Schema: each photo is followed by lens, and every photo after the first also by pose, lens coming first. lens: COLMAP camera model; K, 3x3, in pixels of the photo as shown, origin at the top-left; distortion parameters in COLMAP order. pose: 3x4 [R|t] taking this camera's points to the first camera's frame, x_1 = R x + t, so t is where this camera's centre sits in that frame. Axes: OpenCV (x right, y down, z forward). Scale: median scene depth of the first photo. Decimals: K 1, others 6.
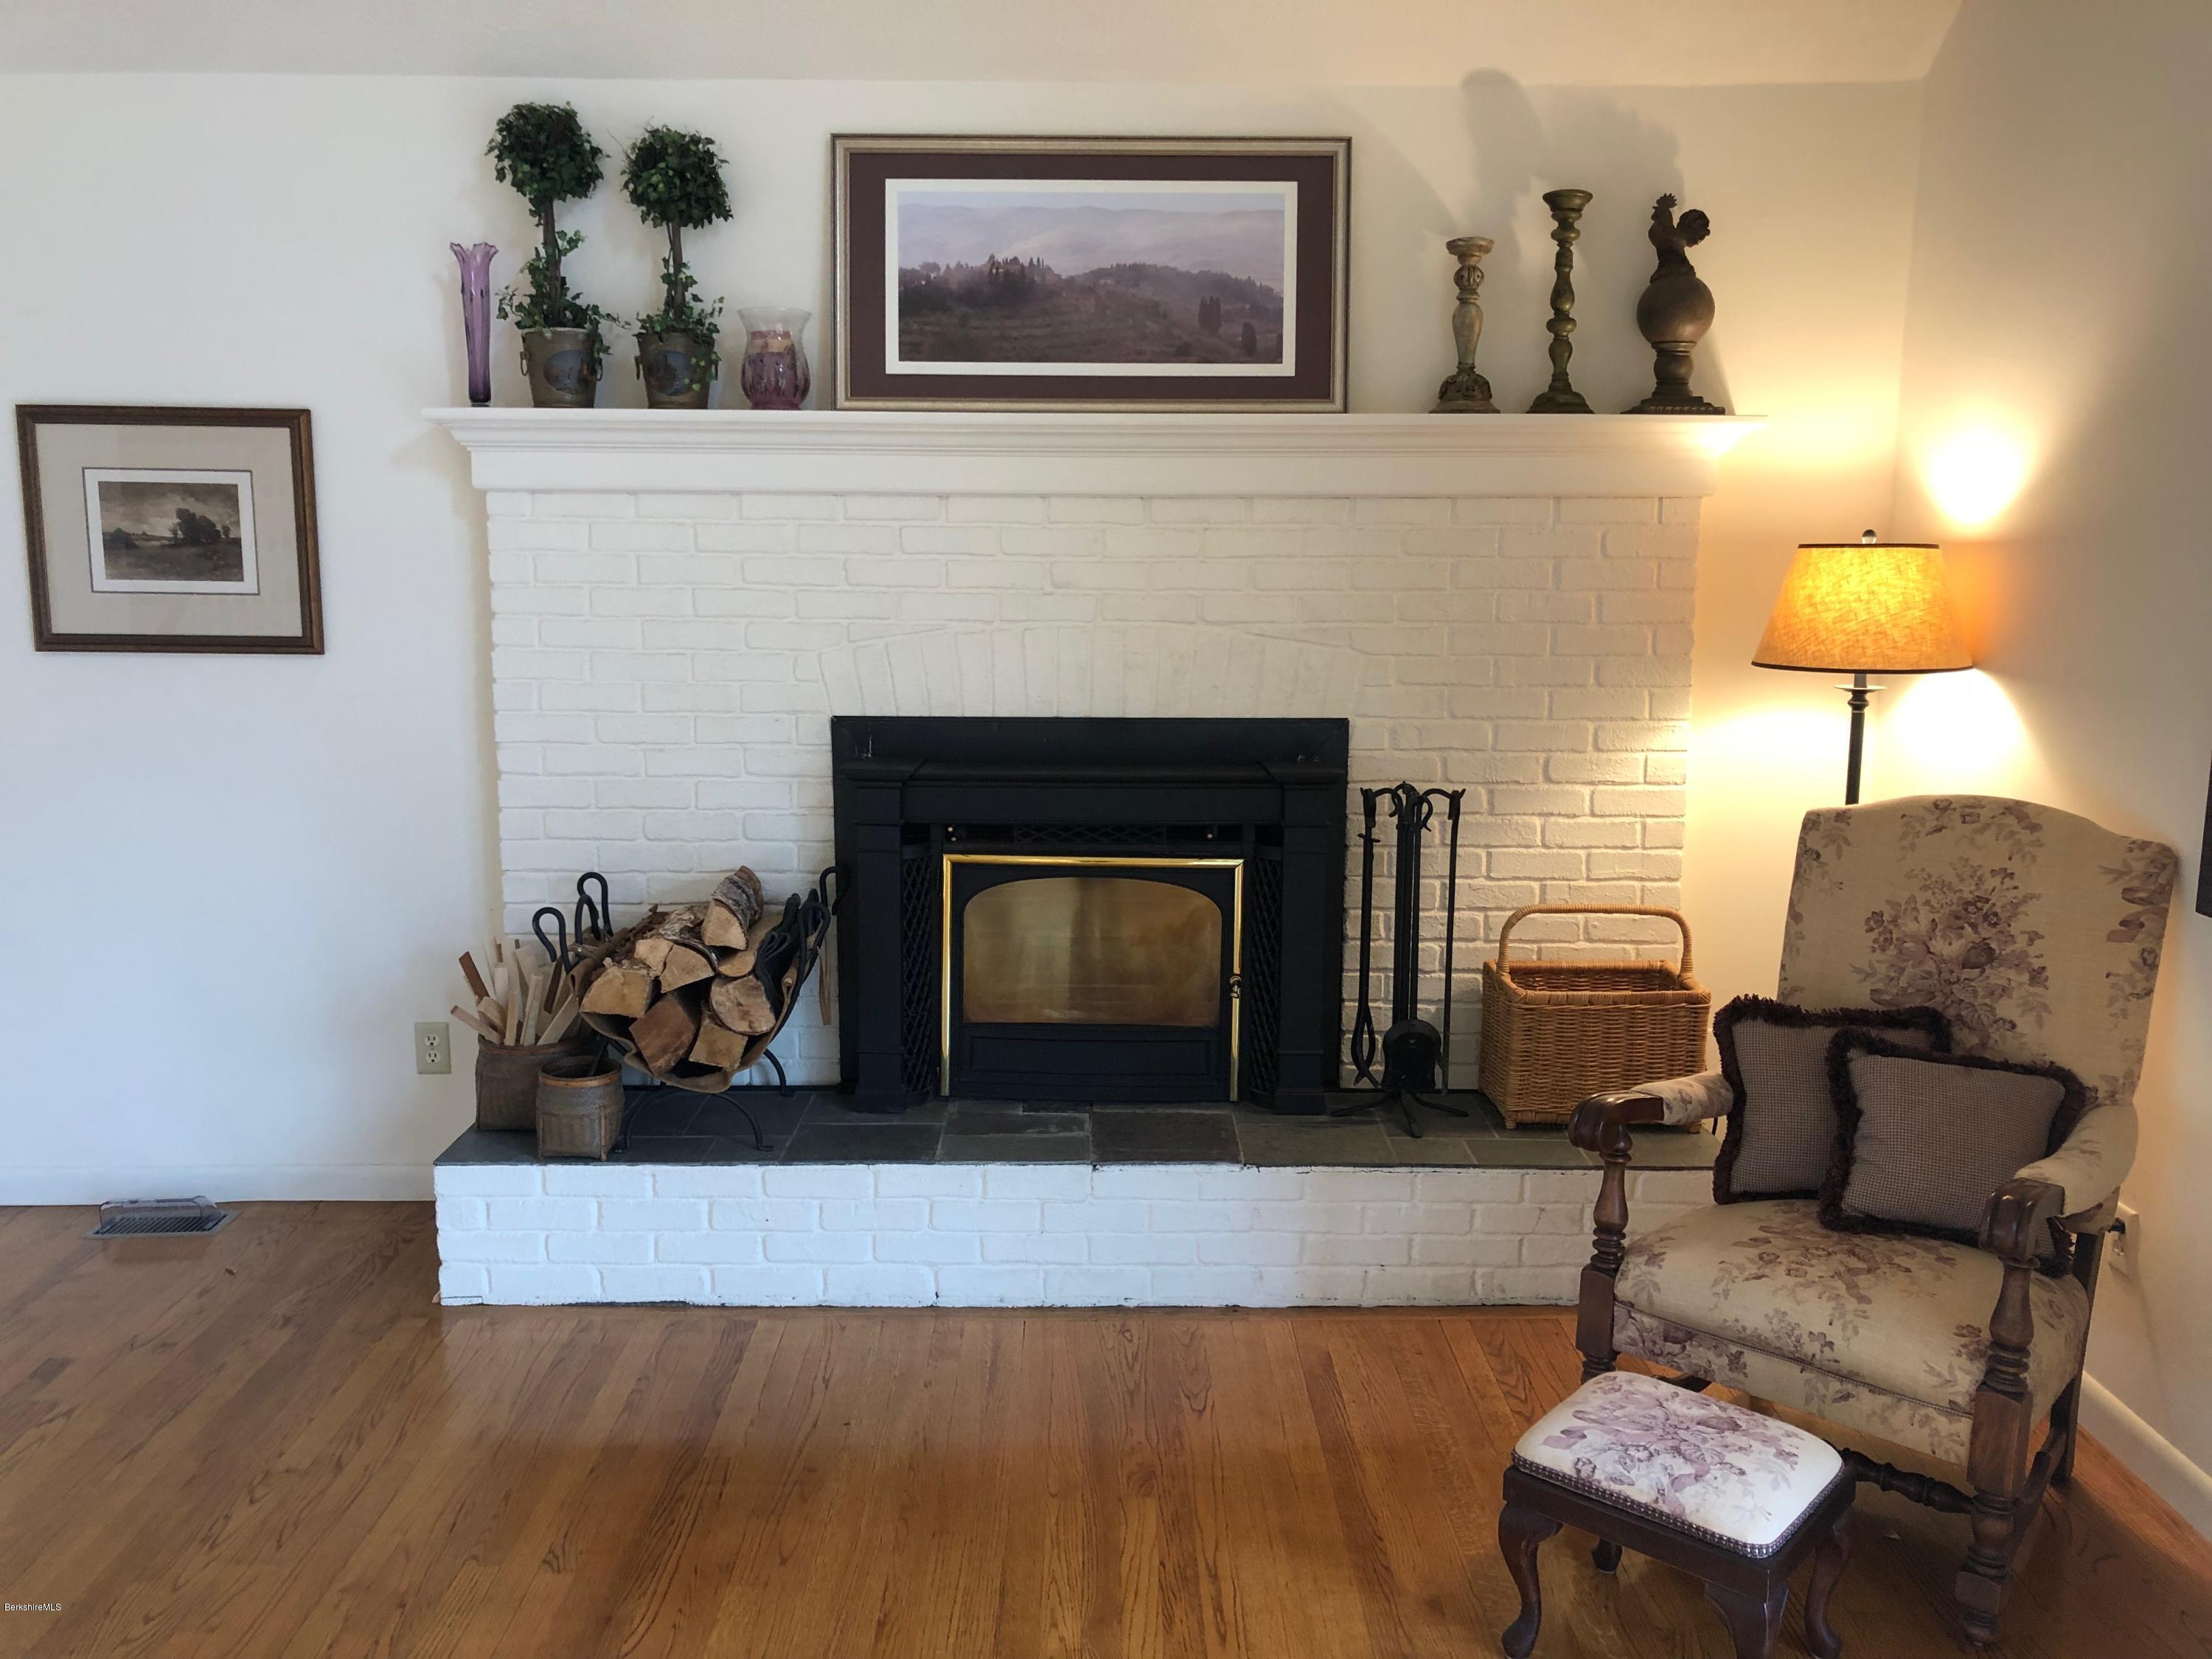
lens RADIAL K [[1760.1, 0, 1106.0], [0, 1760.1, 829.5], [0, 0, 1]] dist [0.056152, -0.129058]
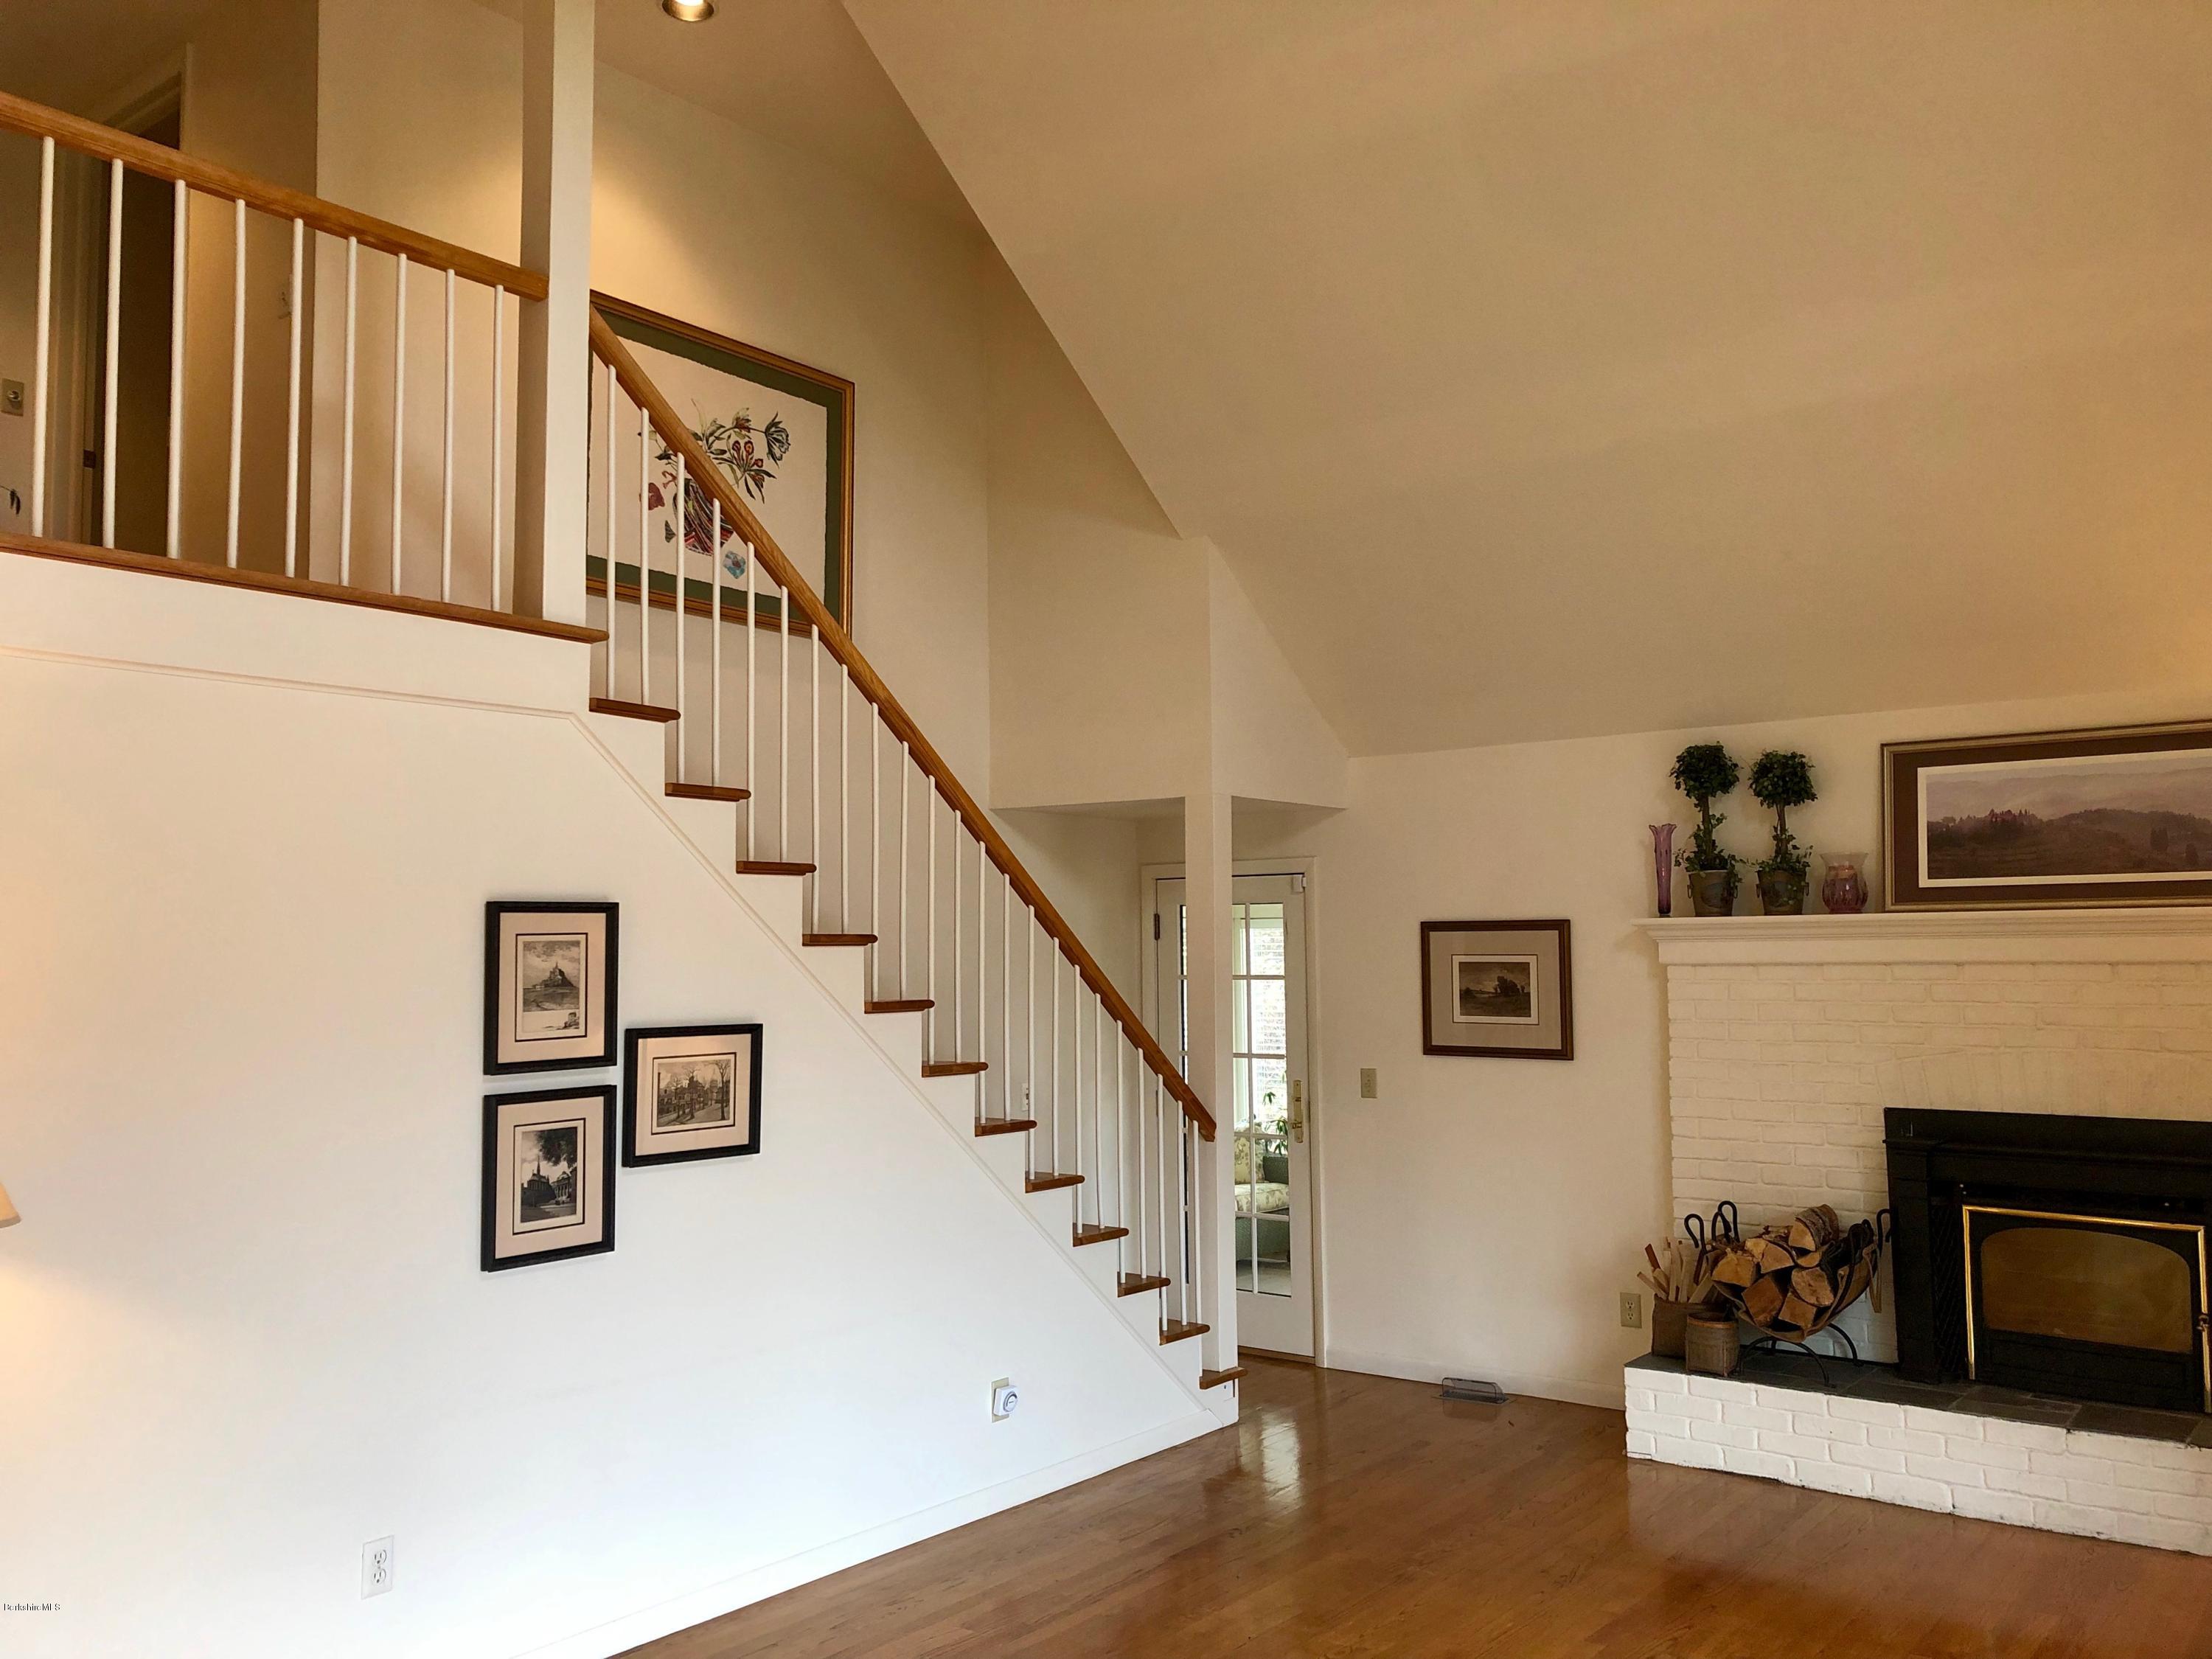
lens RADIAL K [[1811.9, 0, 1106.0], [0, 1811.9, 829.5], [0, 0, 1]] dist [0.010940, 0.007114]
pose [[0.785610, -0.057002, -0.616091, 0.304639], [-0.083660, 0.976816, -0.197057, 0.068282], [0.613040, 0.206352, 0.762627, -0.677766]]
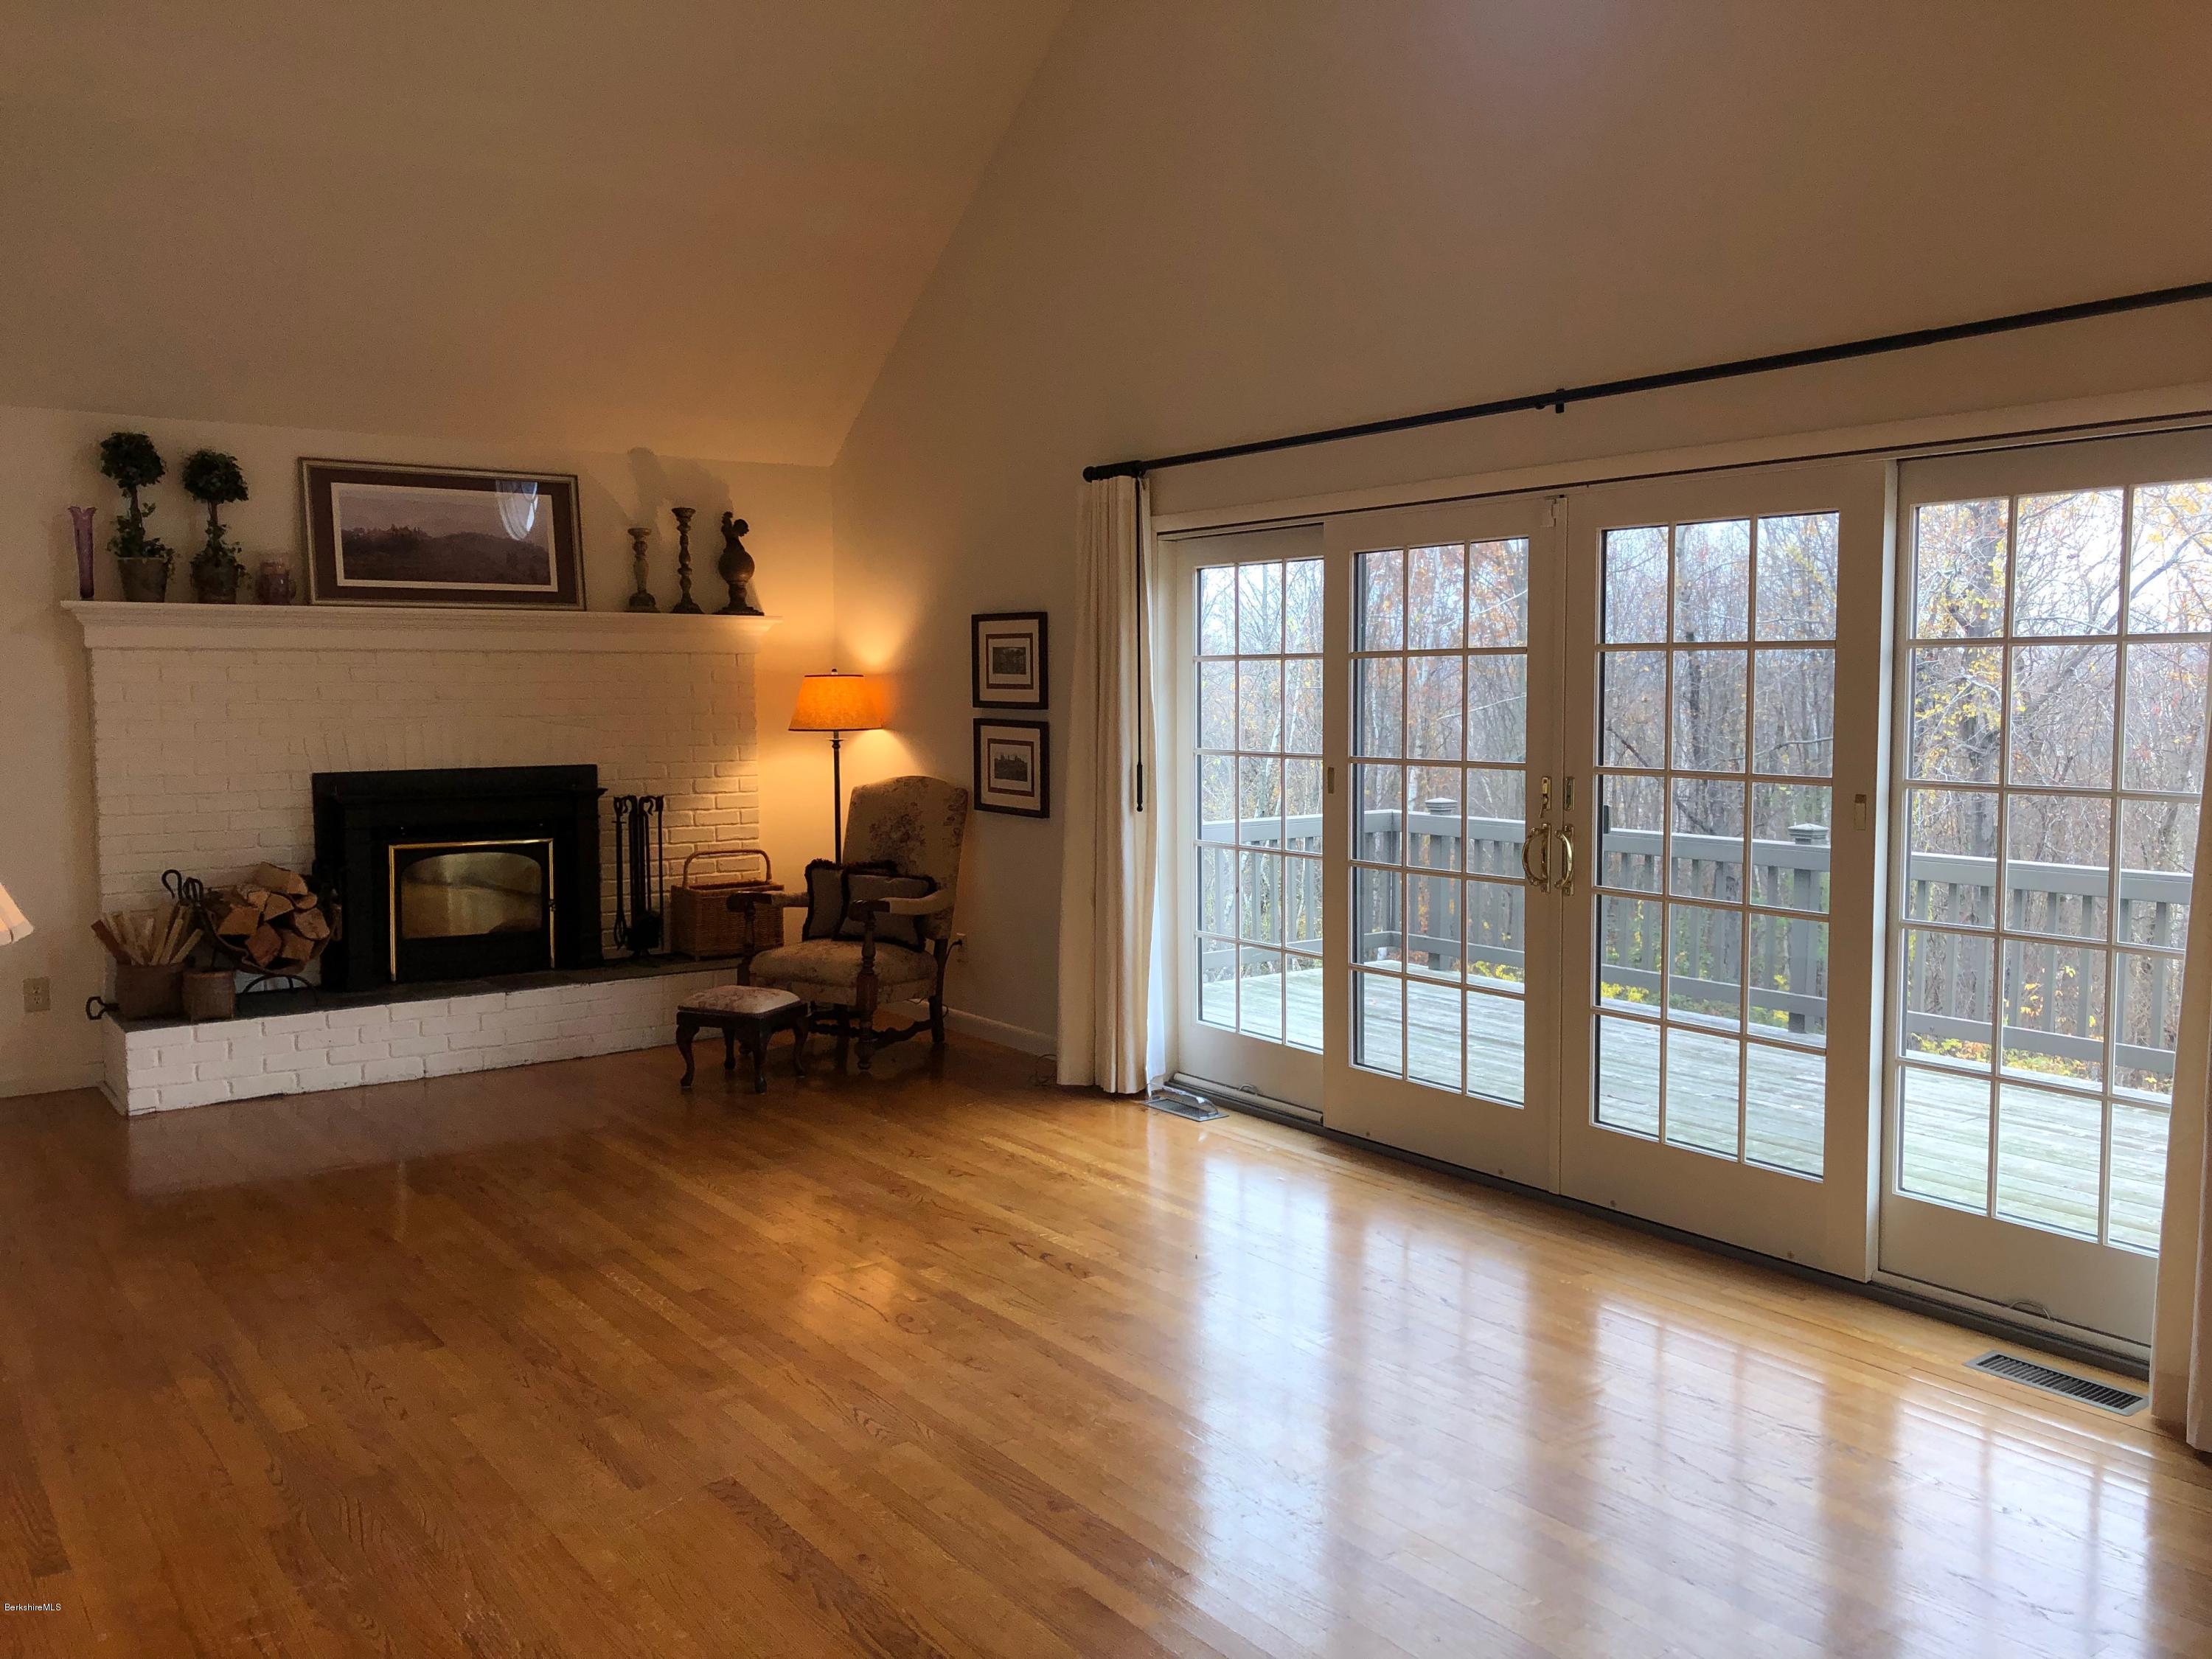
lens RADIAL K [[1811.9, 0, 1106.0], [0, 1811.9, 829.5], [0, 0, 1]] dist [0.010940, 0.007114]
pose [[0.812238, -0.054943, 0.580733, -0.590045], [0.096129, 0.994550, -0.040355, 0.147399], [-0.575351, 0.088603, 0.813094, -0.976936]]
